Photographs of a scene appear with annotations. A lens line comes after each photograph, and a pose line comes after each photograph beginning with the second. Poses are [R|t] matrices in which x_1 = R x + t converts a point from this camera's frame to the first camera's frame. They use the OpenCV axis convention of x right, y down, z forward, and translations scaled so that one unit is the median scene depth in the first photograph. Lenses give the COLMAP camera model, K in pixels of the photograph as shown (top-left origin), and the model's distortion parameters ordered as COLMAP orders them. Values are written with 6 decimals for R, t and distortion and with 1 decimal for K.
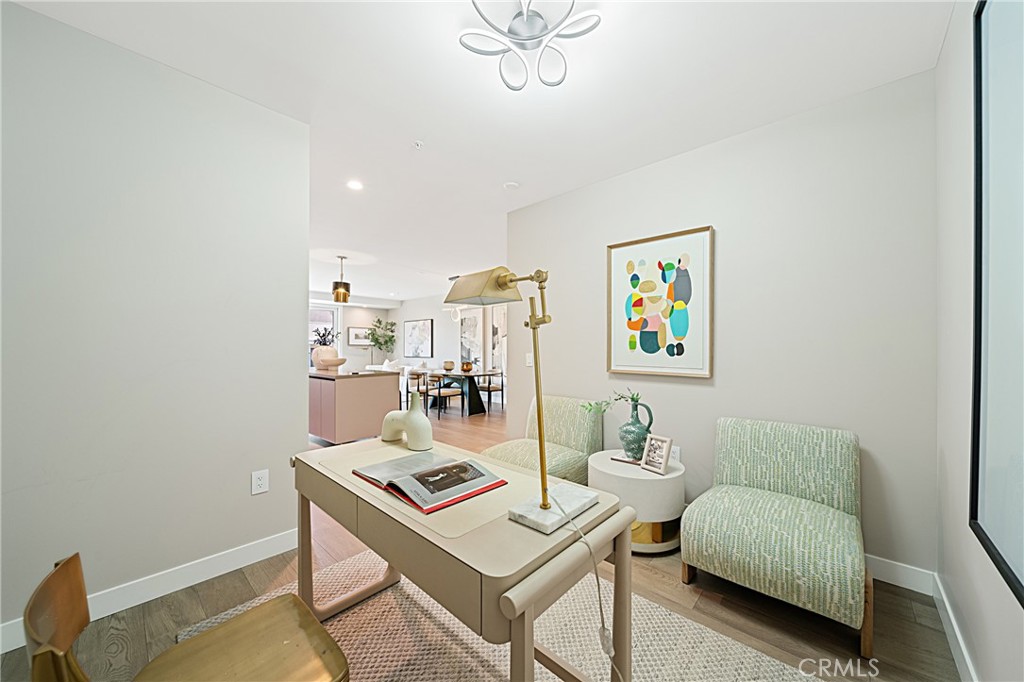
lens RADIAL K [[360.4, 0, 514.3], [0, 360.4, 343.1], [0, 0, 1]] dist [-0.002113, -0.000668]
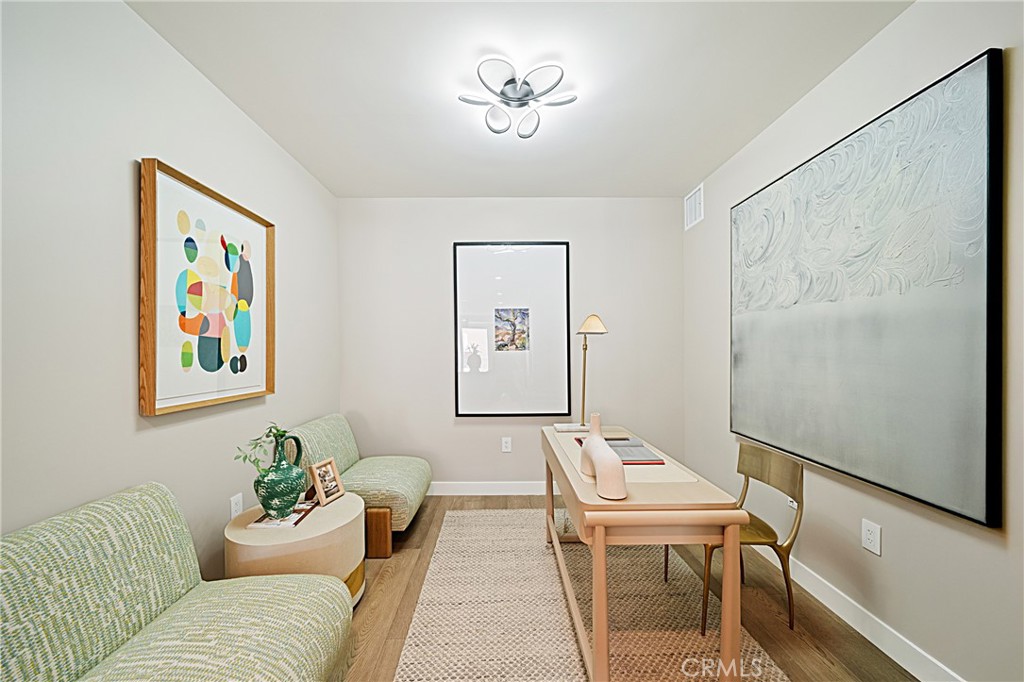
lens RADIAL K [[360.4, 0, 516.4], [0, 360.4, 349.3], [0, 0, 1]] dist [-0.002113, -0.000668]
pose [[-0.689619, 0.005034, 0.724155, -0.122355], [-0.002114, 0.999958, -0.008965, -0.001782], [-0.724170, -0.007713, -0.689579, 0.274935]]
